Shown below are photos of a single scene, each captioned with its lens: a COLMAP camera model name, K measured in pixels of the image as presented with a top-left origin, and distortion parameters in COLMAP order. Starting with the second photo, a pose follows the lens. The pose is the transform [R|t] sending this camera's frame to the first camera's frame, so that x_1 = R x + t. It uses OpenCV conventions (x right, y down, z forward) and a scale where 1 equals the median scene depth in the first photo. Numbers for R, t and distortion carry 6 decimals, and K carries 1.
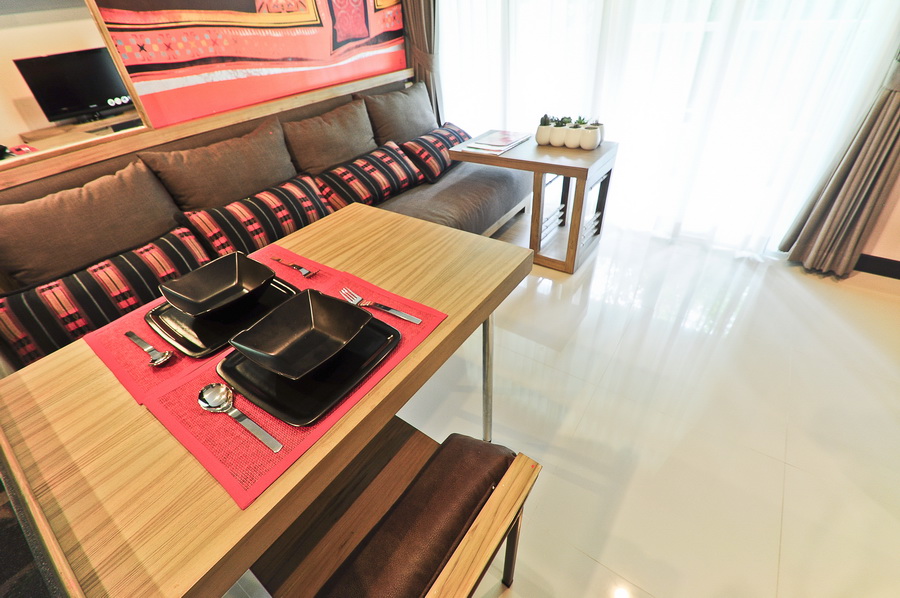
lens RADIAL K [[397.8, 0, 450.0], [0, 397.8, 299.0], [0, 0, 1]] dist [0.029192, -0.021962]
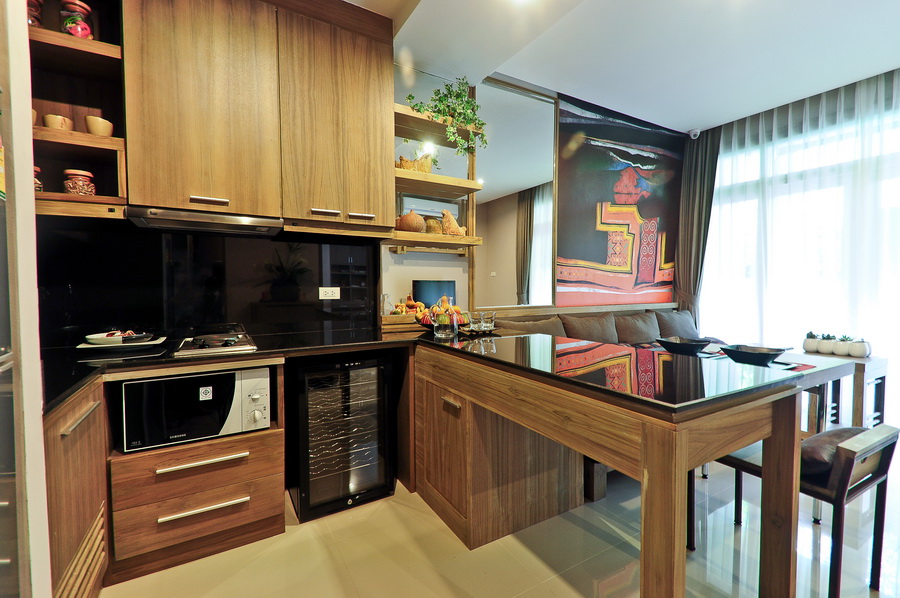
lens RADIAL K [[393.9, 0, 428.1], [0, 393.9, 288.2], [0, 0, 1]] dist [-0.001483, -0.000520]
pose [[0.896331, 0.080616, -0.435995, -0.328264], [-0.315686, 0.806517, -0.499872, 0.463815], [0.311340, 0.585688, 0.748356, -0.478398]]
